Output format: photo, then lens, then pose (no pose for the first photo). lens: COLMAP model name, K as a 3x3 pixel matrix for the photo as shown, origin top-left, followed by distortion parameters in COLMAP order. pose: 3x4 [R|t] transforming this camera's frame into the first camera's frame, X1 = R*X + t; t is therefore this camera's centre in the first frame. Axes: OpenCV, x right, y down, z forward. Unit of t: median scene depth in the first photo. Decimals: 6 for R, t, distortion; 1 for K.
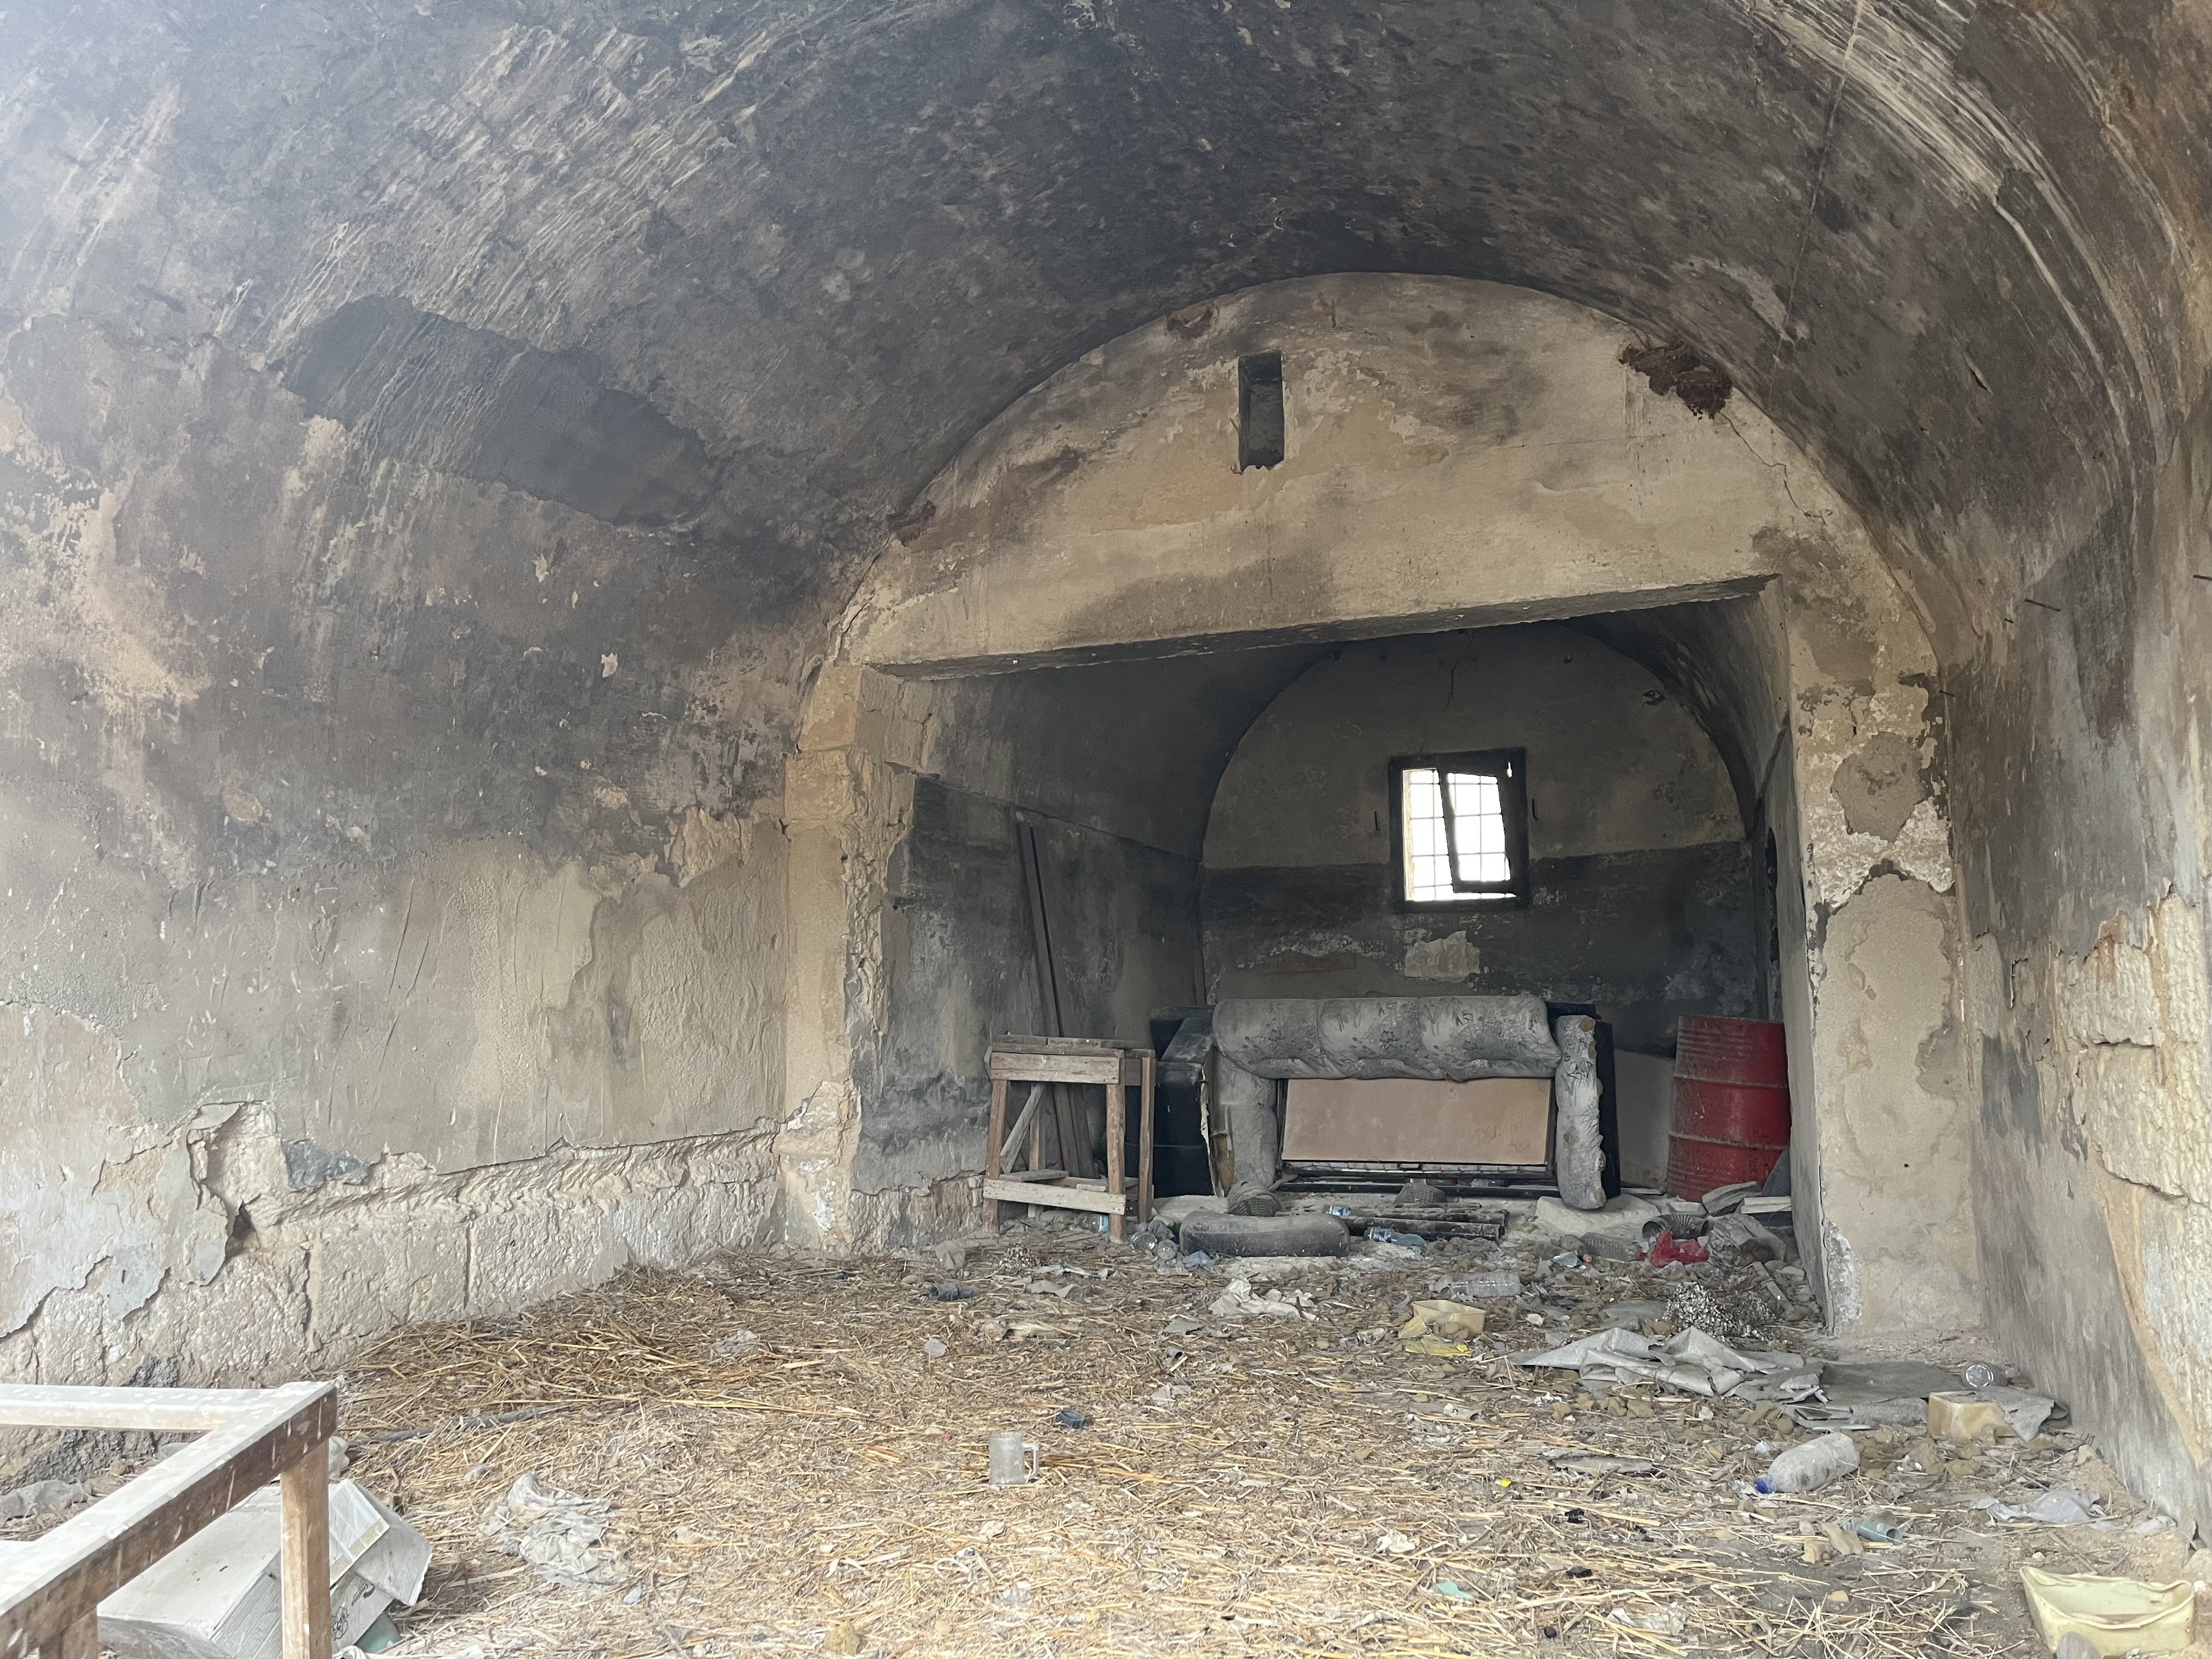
lens RADIAL K [[1675.1, 0, 1108.0], [0, 1675.1, 831.5], [0, 0, 1]] dist [0.083247, -0.104217]
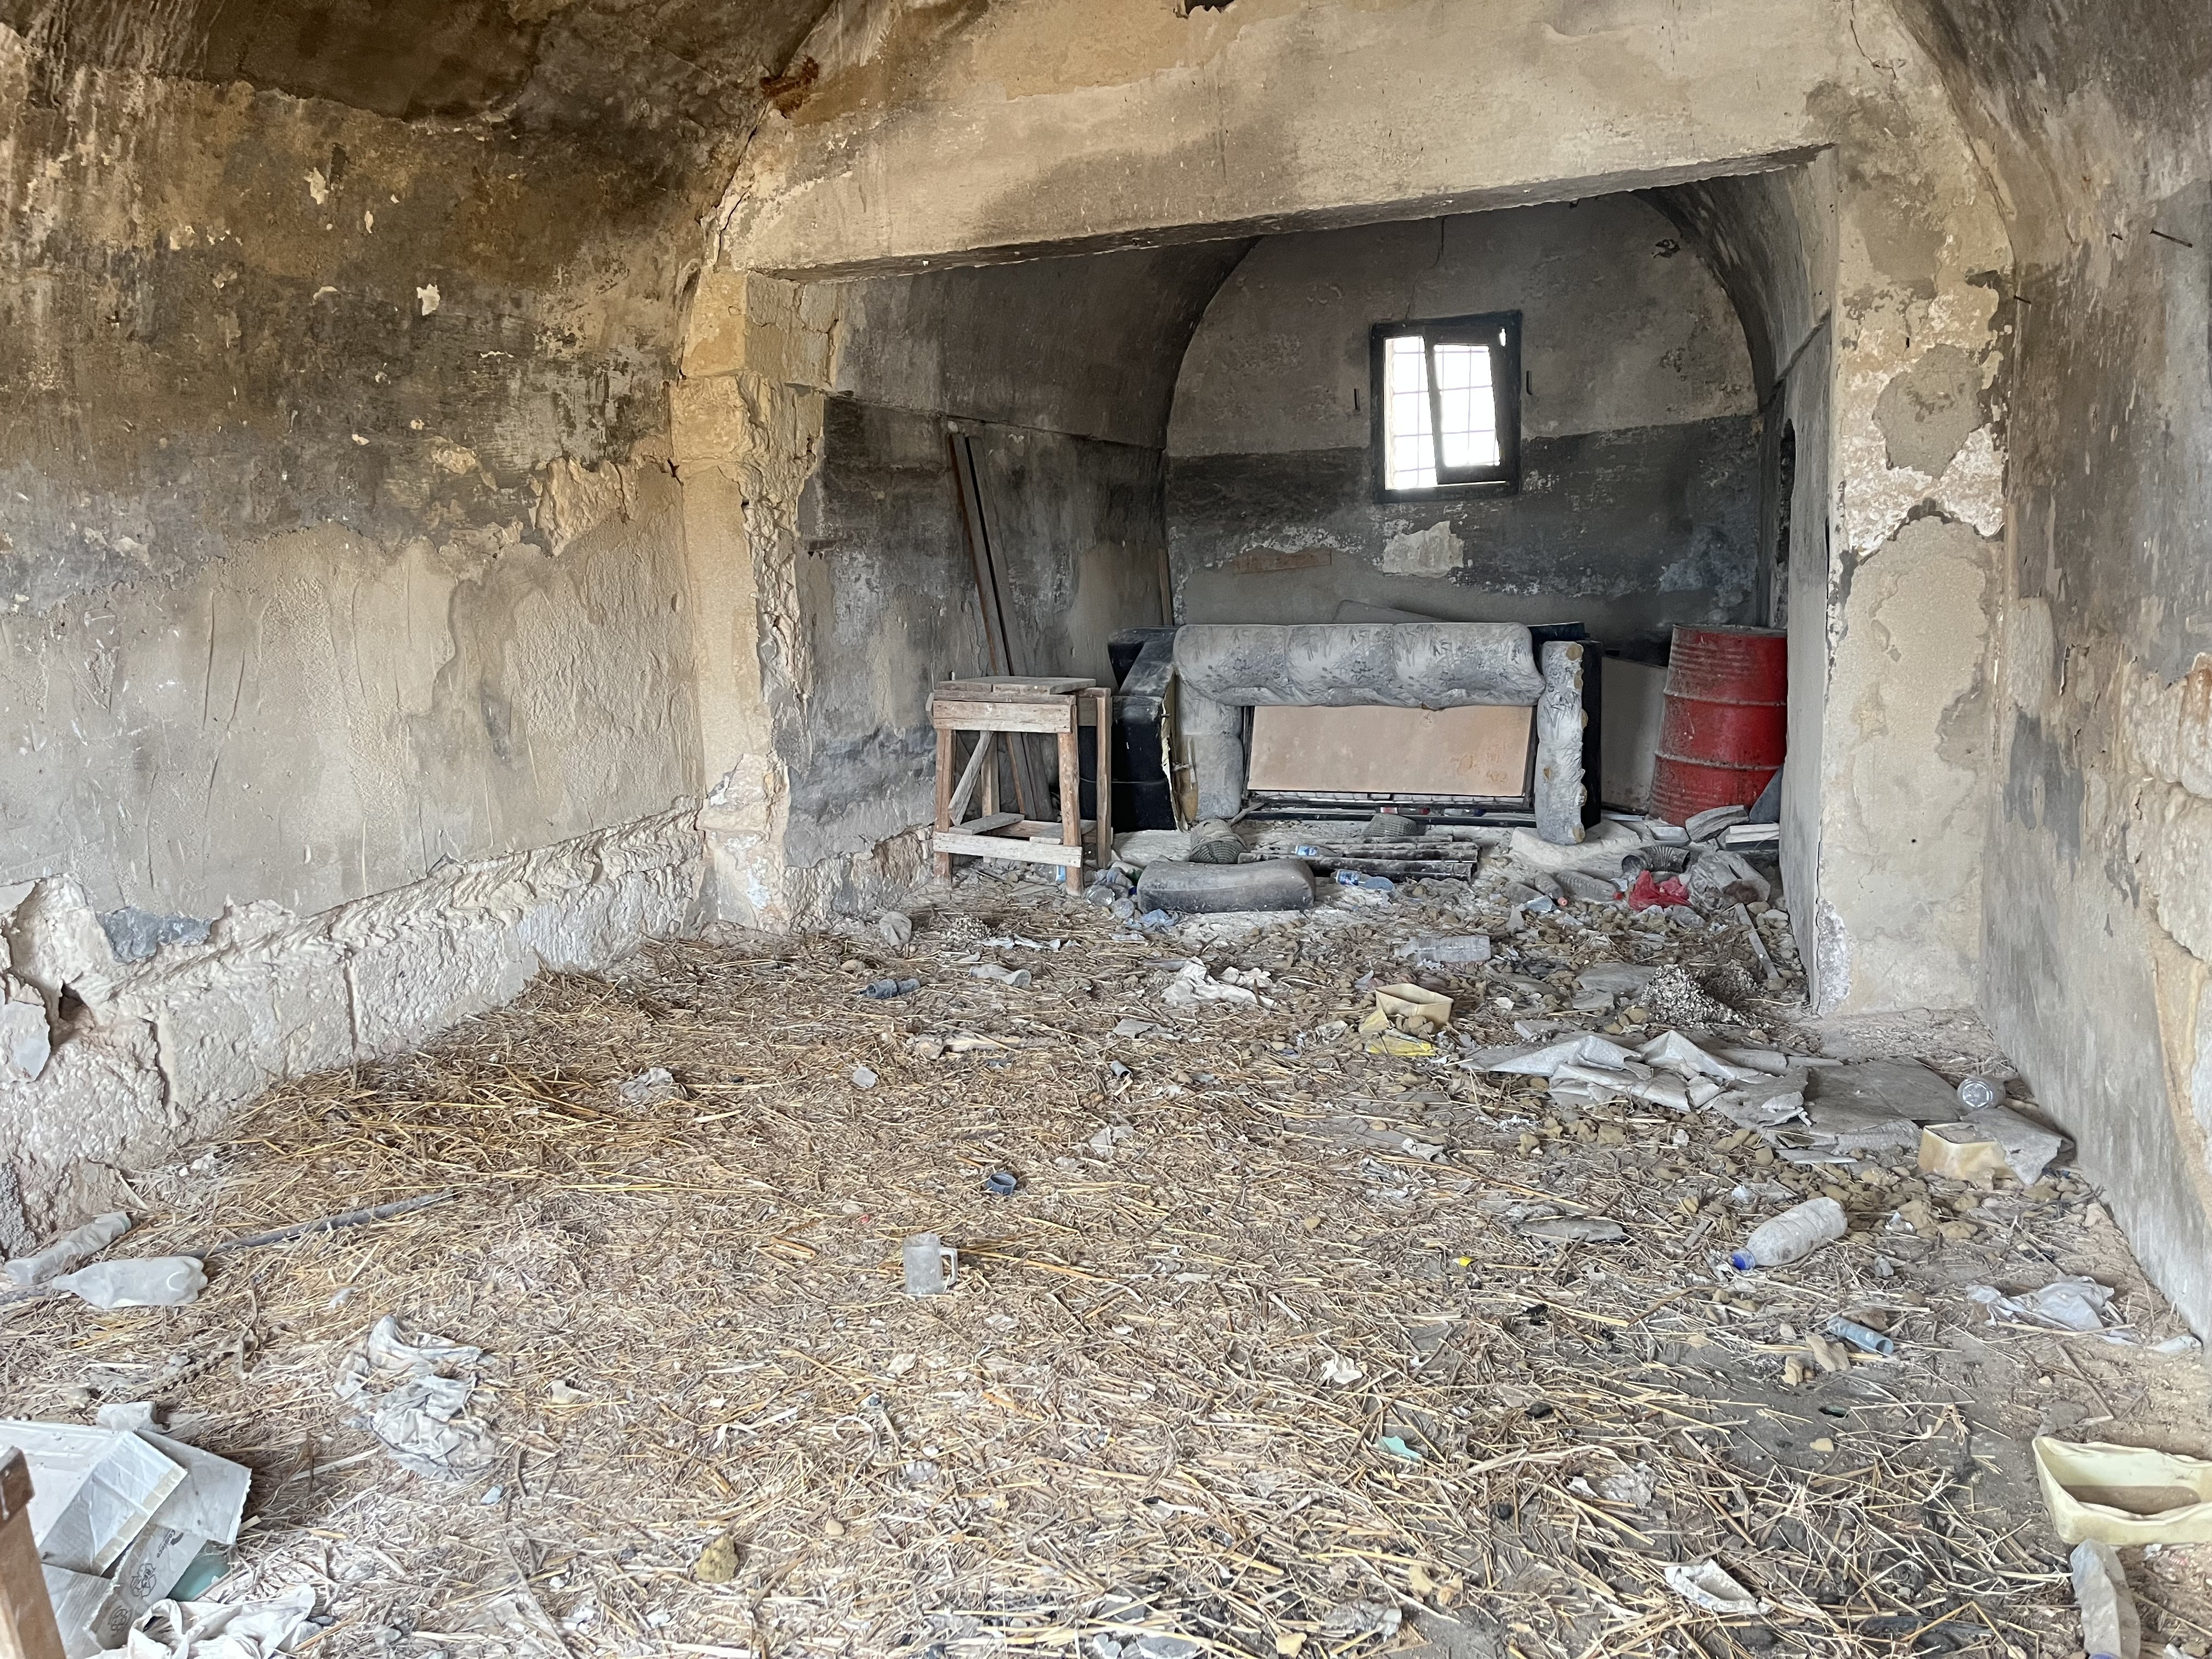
lens RADIAL K [[1675.1, 0, 1112.2], [0, 1675.1, 829.2], [0, 0, 1]] dist [0.083247, -0.104217]
pose [[0.999484, -0.031375, 0.006901, 0.029593], [0.028320, 0.961937, 0.271799, -0.068744], [-0.015166, -0.271463, 0.962329, 0.121815]]
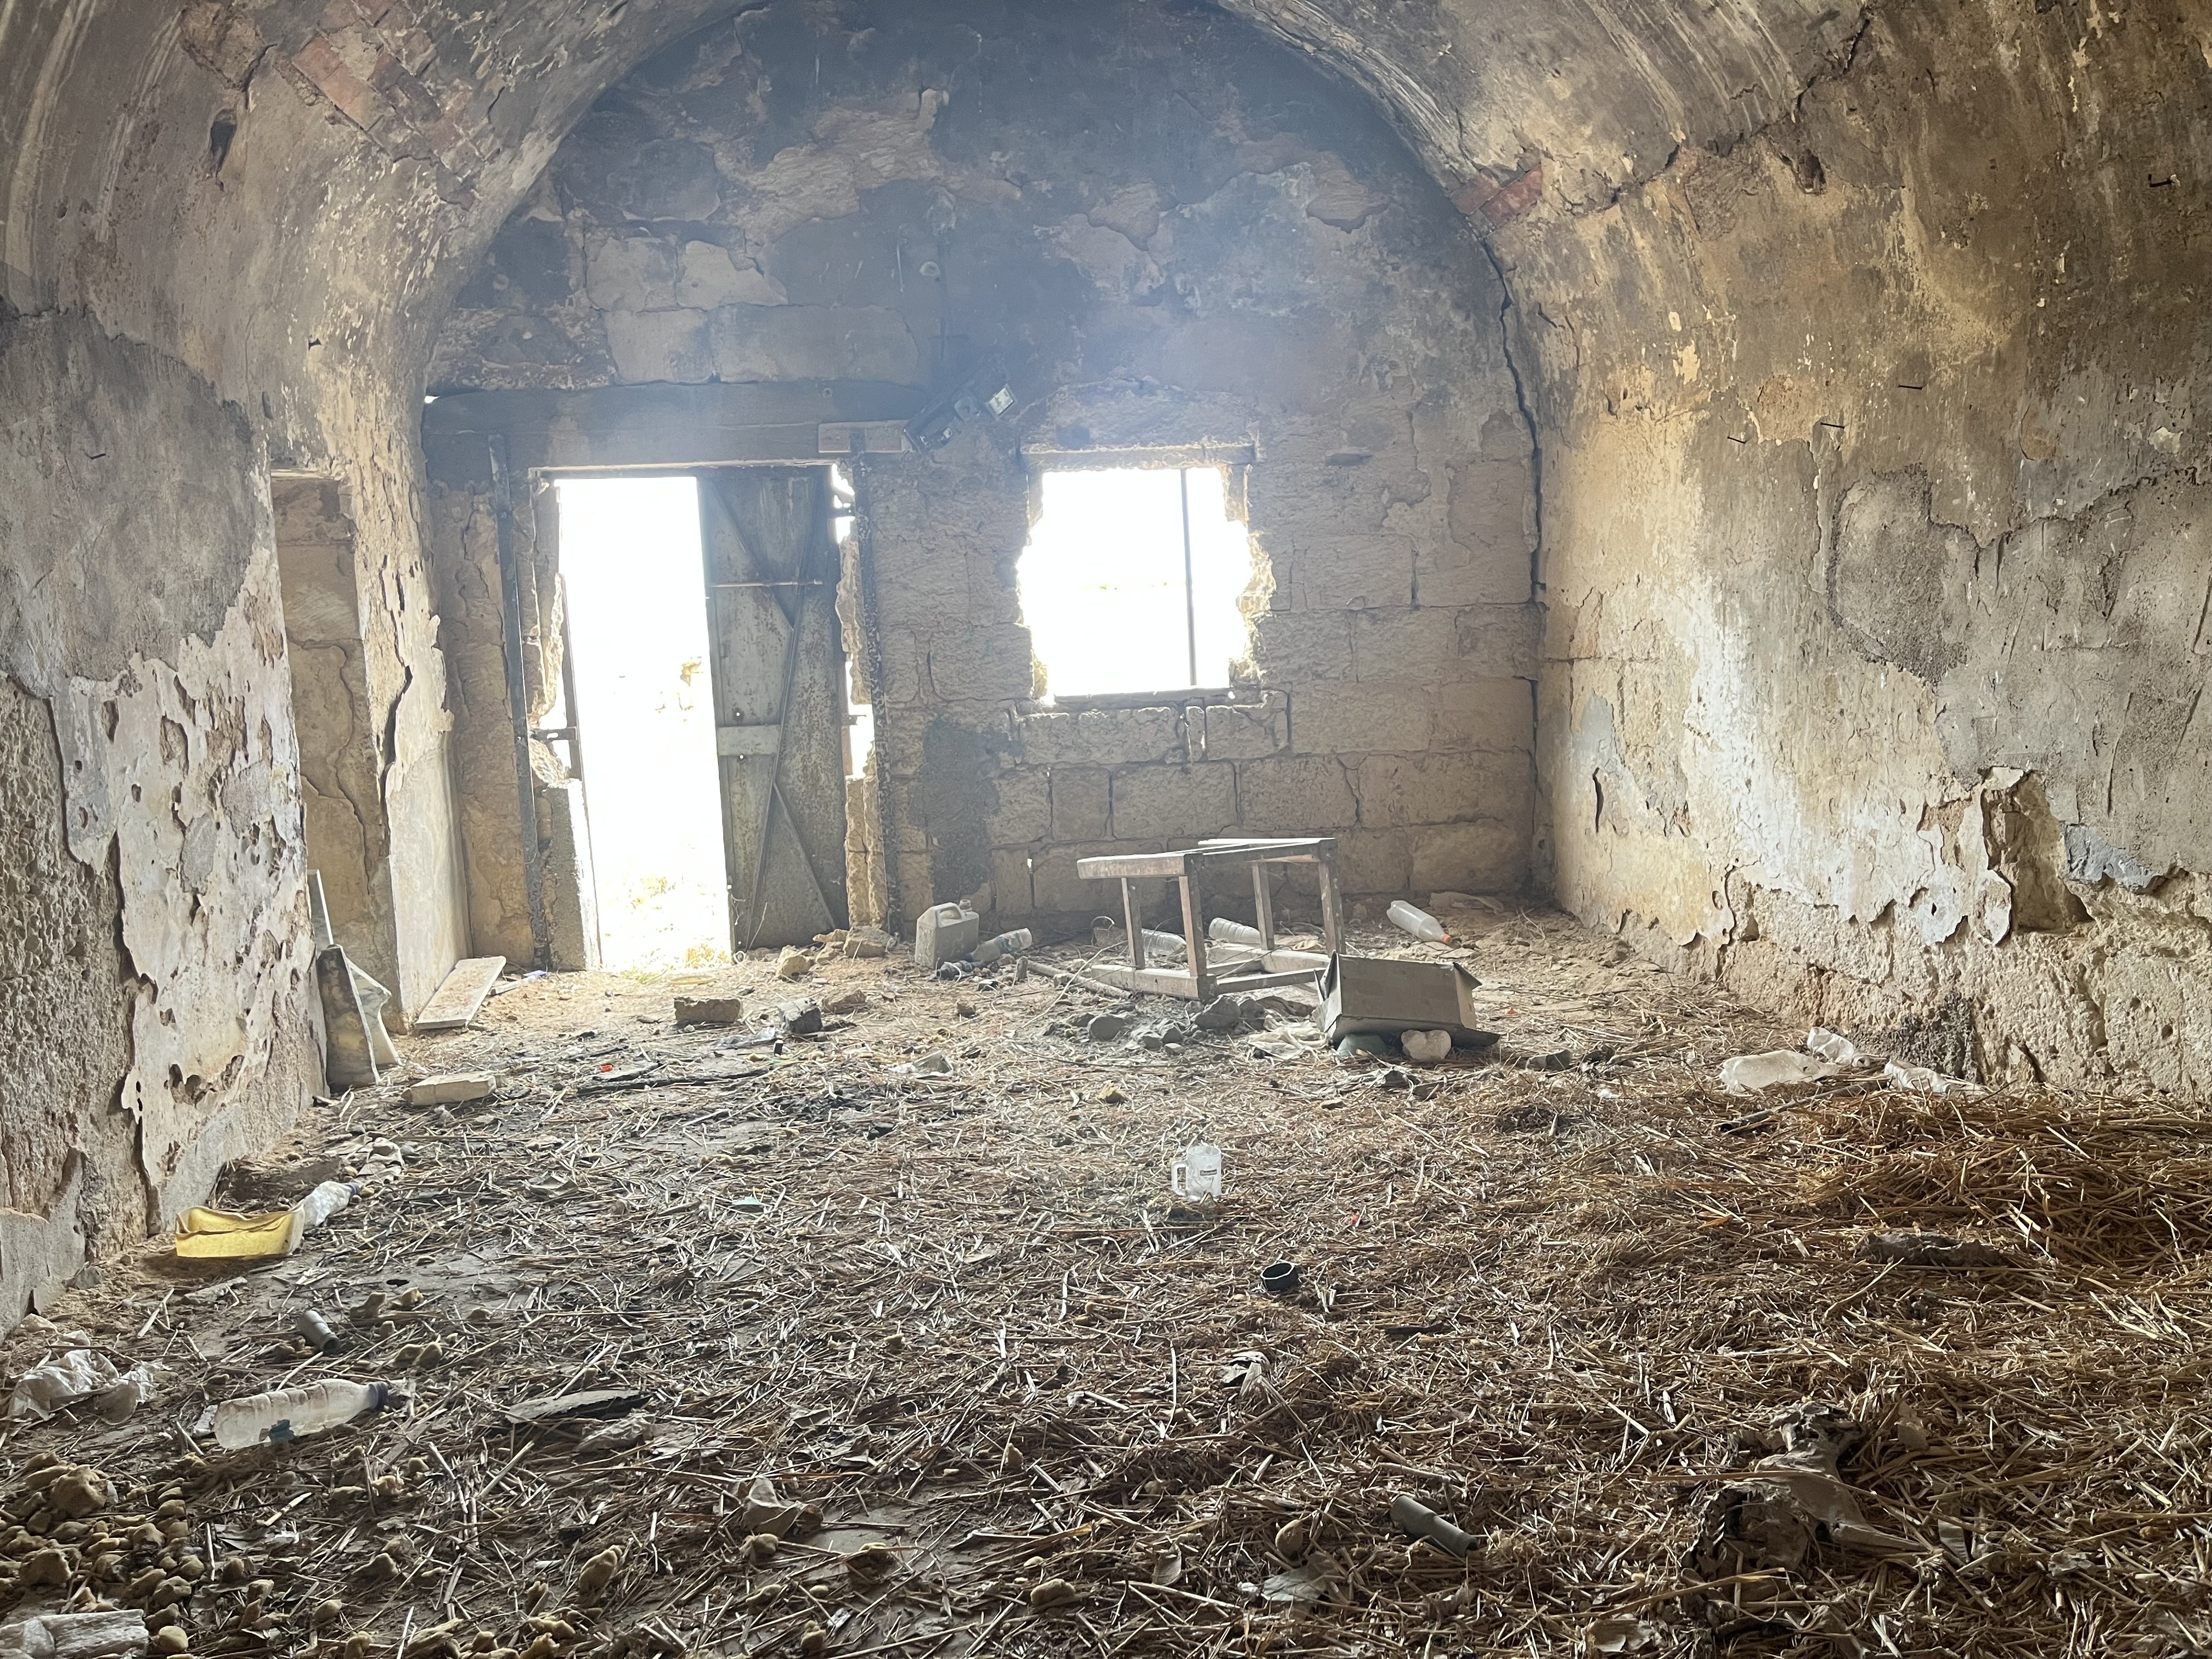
lens RADIAL K [[1675.1, 0, 1105.6], [0, 1675.1, 829.6], [0, 0, 1]] dist [0.083247, -0.104217]
pose [[-0.887801, 0.094558, -0.450409, 0.280665], [0.095746, 0.995201, 0.020207, 0.097834], [0.450158, -0.025185, -0.892594, 1.255198]]
